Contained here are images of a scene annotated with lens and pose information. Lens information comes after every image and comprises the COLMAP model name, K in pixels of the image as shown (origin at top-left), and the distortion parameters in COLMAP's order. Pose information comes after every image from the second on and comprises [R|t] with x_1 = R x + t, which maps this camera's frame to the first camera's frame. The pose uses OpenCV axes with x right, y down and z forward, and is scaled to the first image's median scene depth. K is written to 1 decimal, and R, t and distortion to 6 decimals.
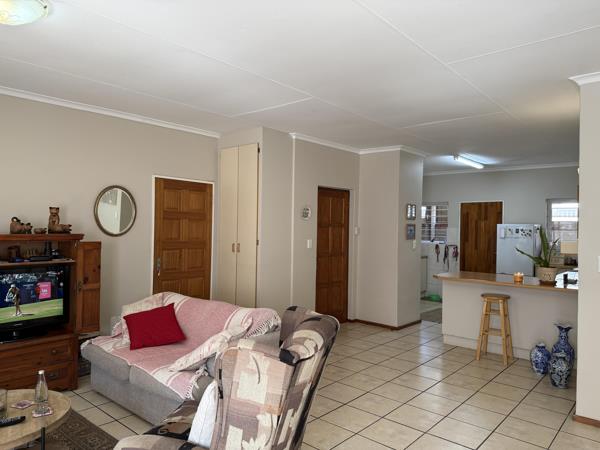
lens RADIAL K [[415.4, 0, 300.0], [0, 415.4, 225.0], [0, 0, 1]] dist [0.081273, -0.098915]
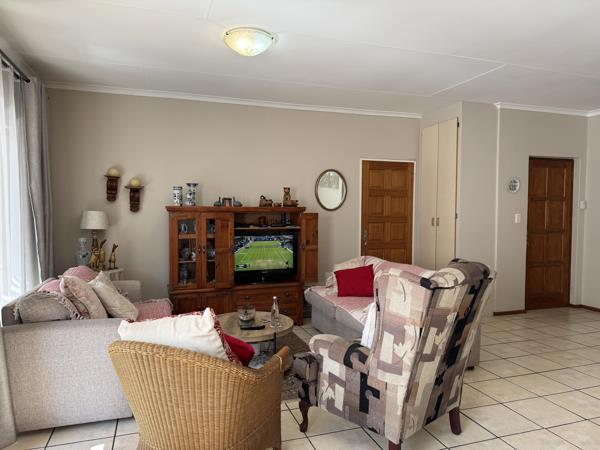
lens RADIAL K [[415.4, 0, 300.0], [0, 415.4, 225.0], [0, 0, 1]] dist [0.081273, -0.098915]
pose [[0.866022, 0.004933, -0.499981, 0.108273], [0.011310, 0.999502, 0.029452, 0.039044], [0.499877, -0.031161, 0.865535, -0.113730]]
